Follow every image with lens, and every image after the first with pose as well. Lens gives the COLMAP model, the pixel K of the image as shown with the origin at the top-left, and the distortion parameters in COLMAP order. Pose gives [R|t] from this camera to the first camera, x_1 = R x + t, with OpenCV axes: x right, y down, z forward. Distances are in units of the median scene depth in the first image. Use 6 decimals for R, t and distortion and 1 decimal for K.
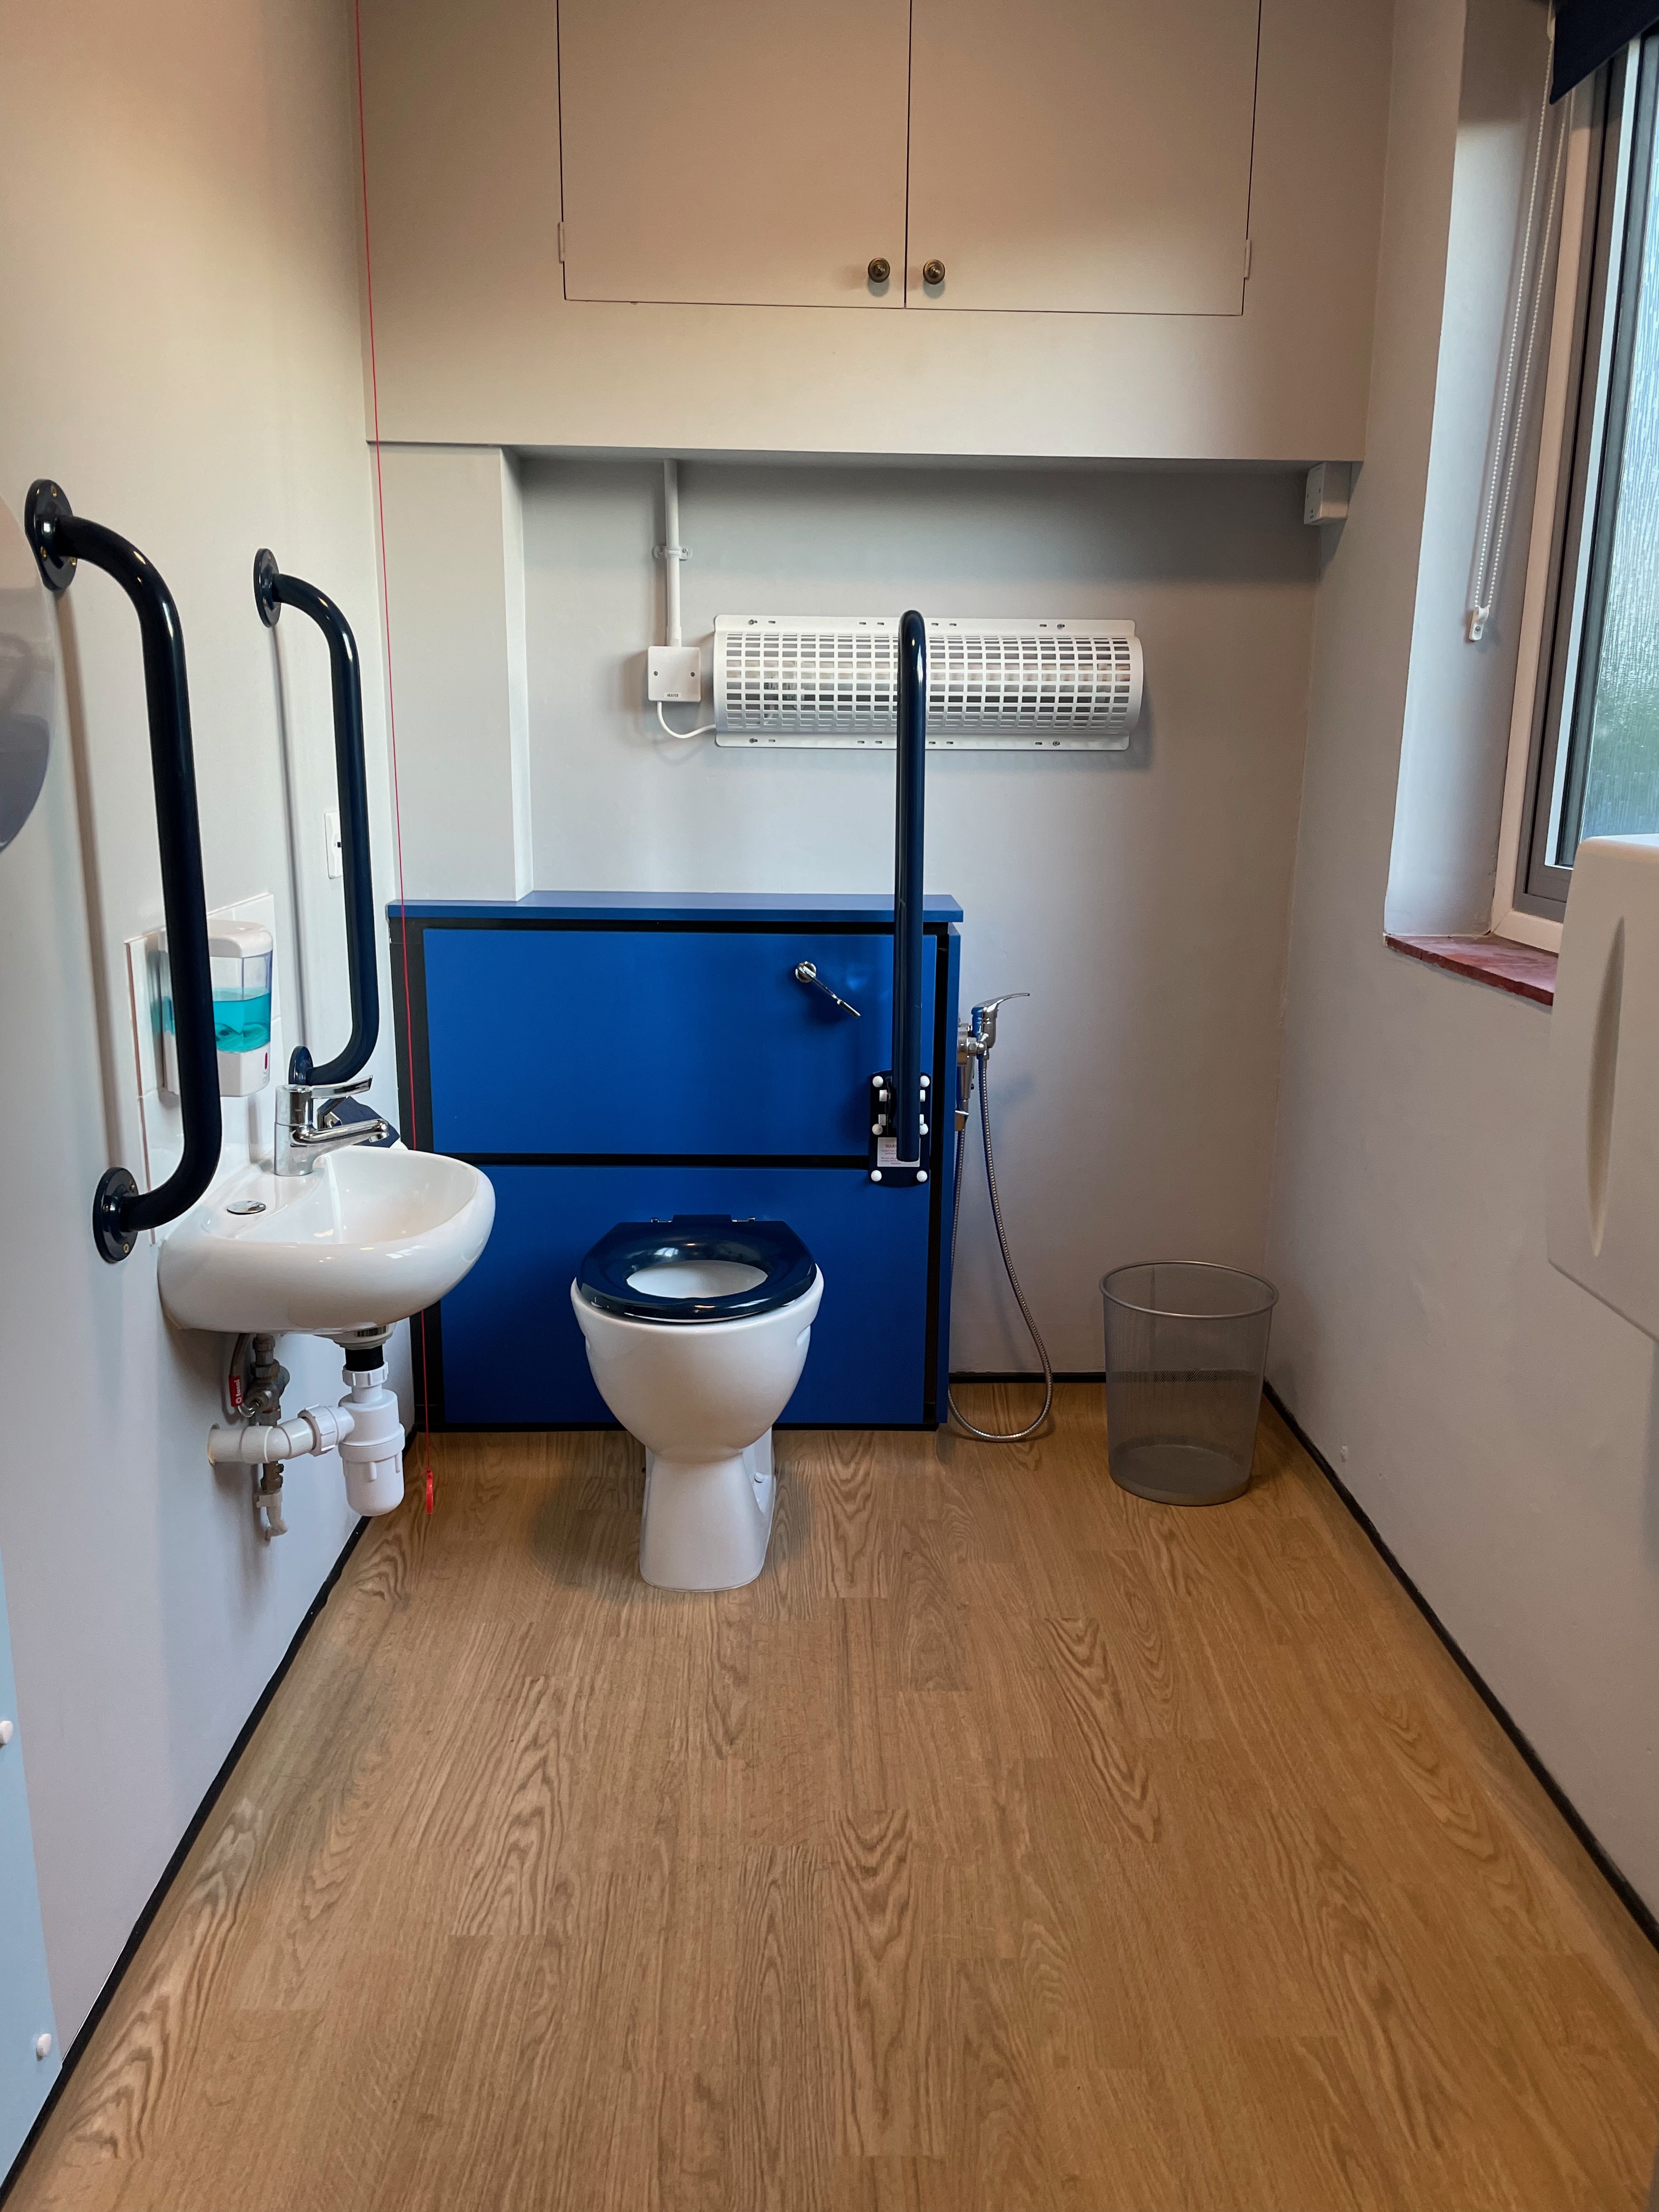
lens RADIAL K [[1693.1, 0, 829.5], [0, 1693.1, 1106.0], [0, 0, 1]] dist [0.028621, -0.002337]
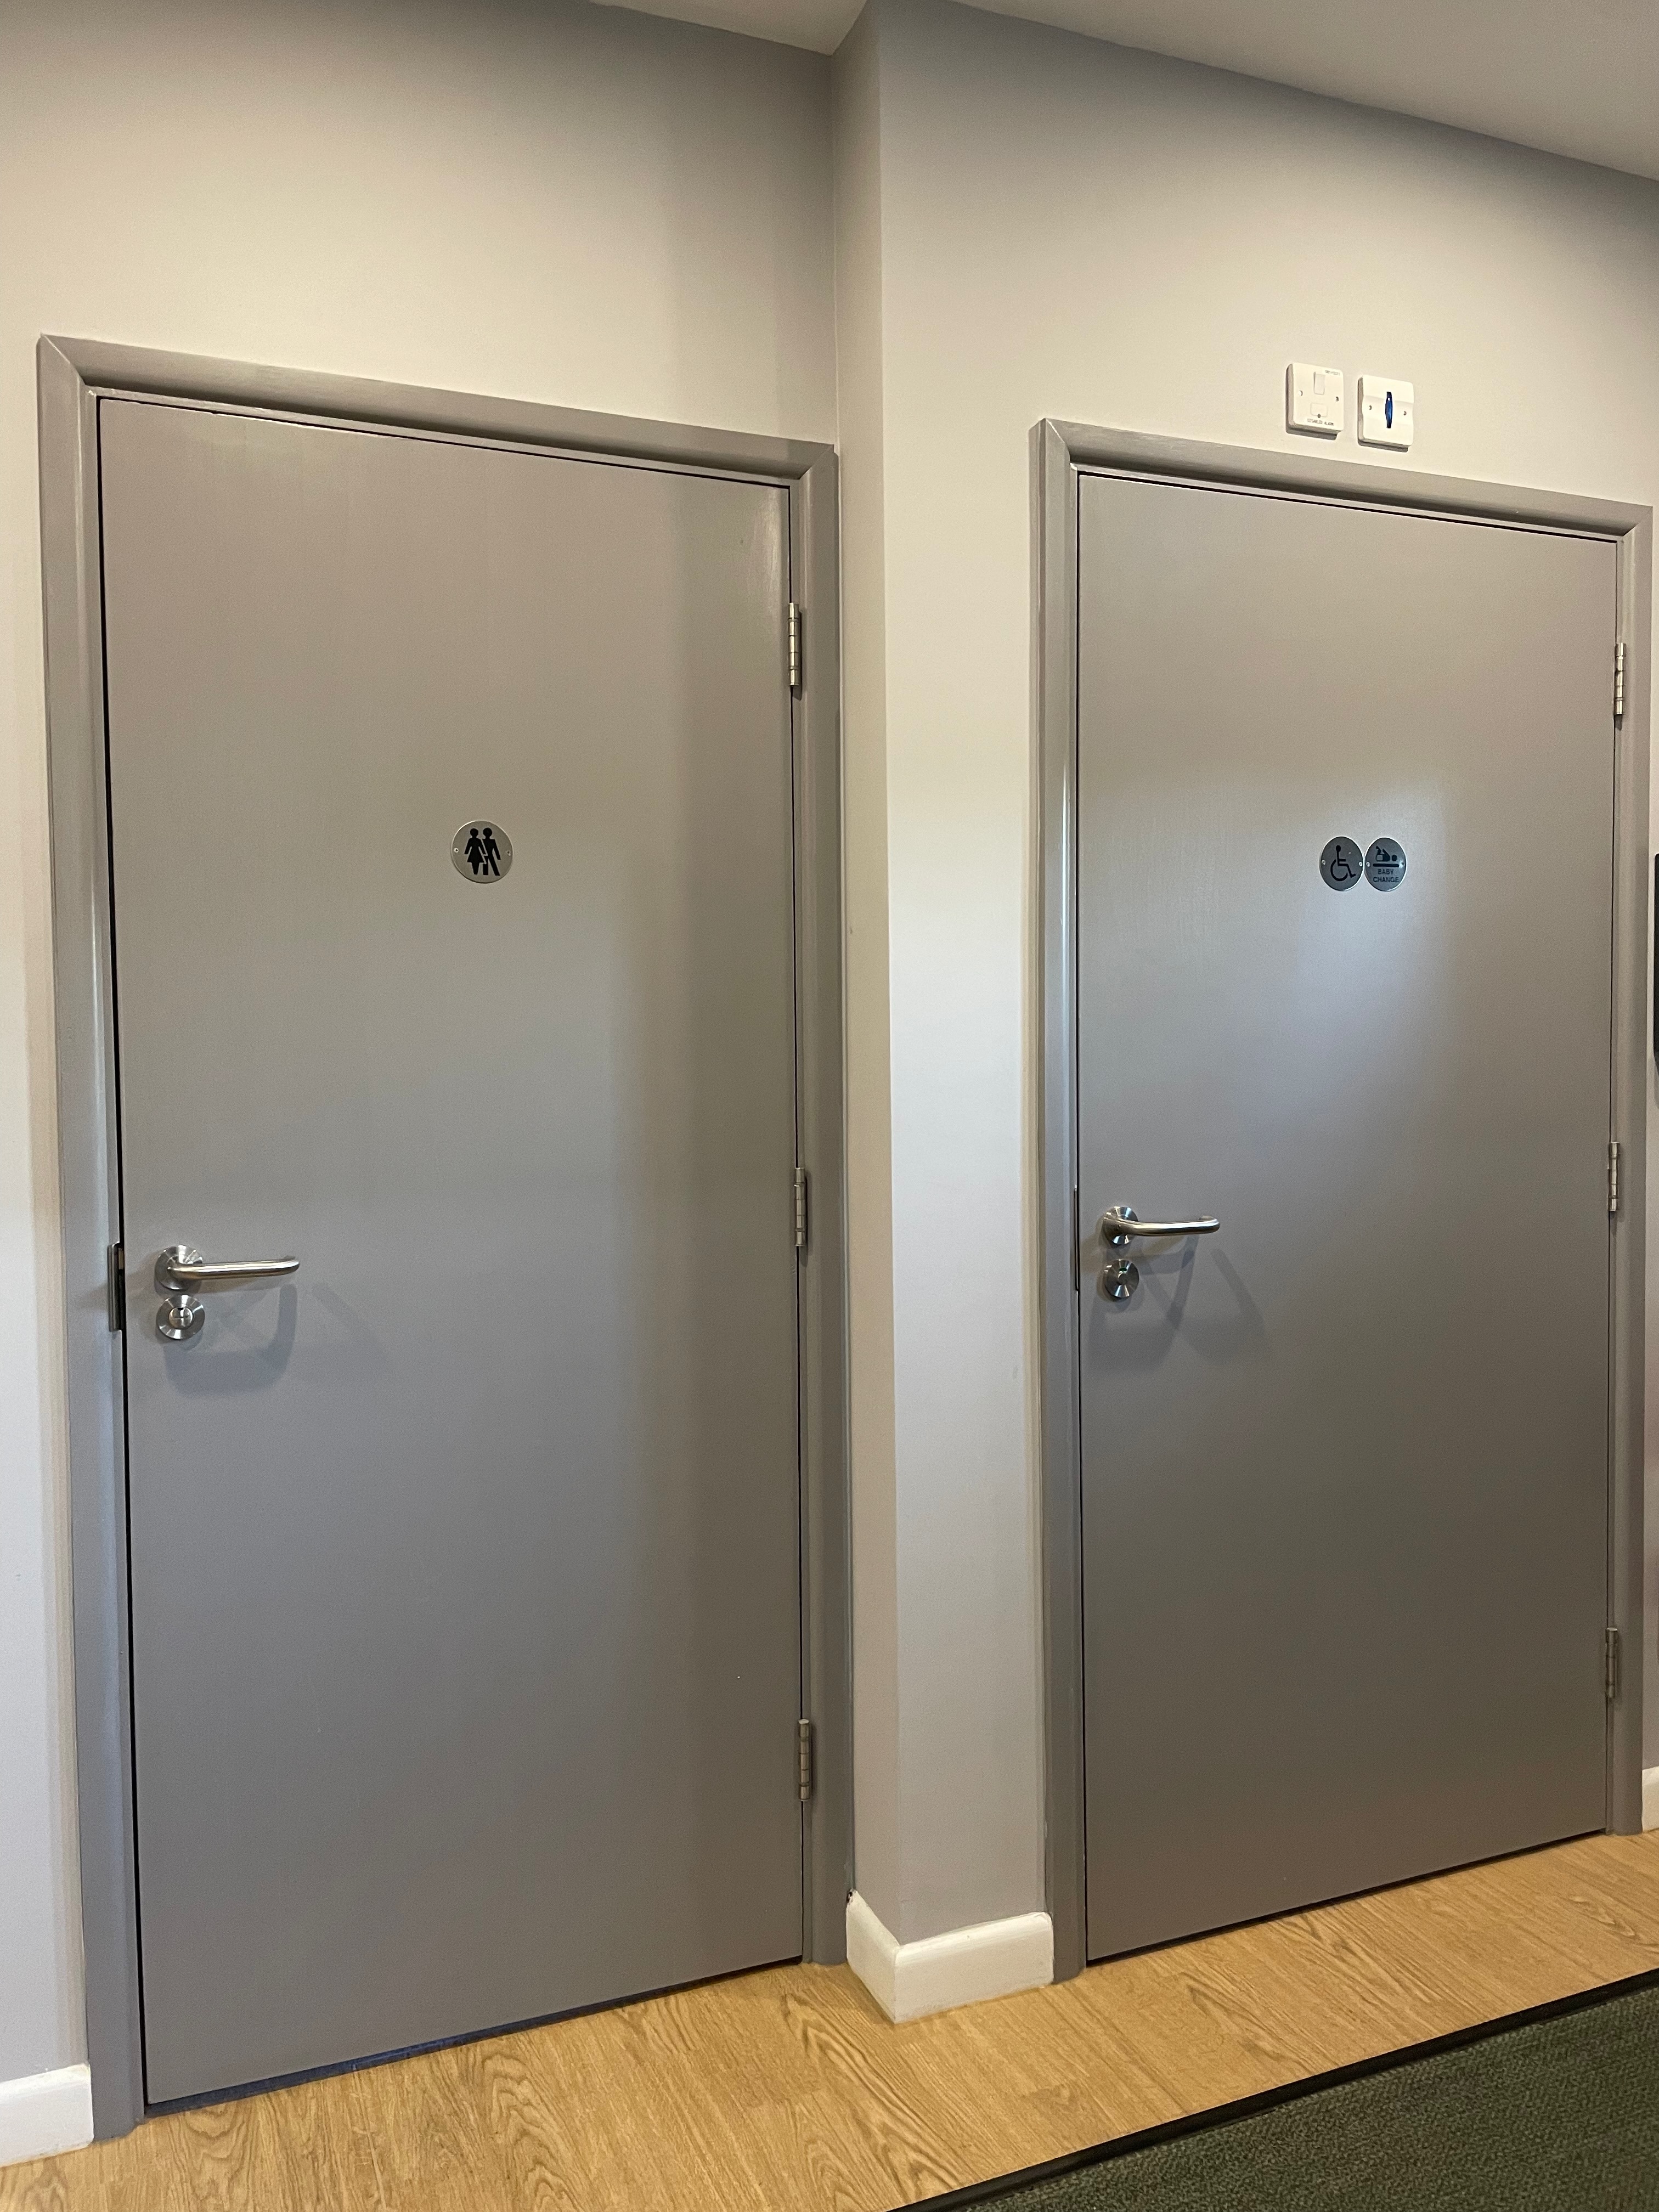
lens RADIAL K [[1693.1, 0, 829.5], [0, 1693.1, 1106.0], [0, 0, 1]] dist [0.028621, -0.002337]
pose [[-0.933819, 0.017385, -0.357324, 0.511115], [-0.076537, 0.965984, 0.247017, -0.387226], [0.349464, 0.258018, -0.900723, 1.722046]]
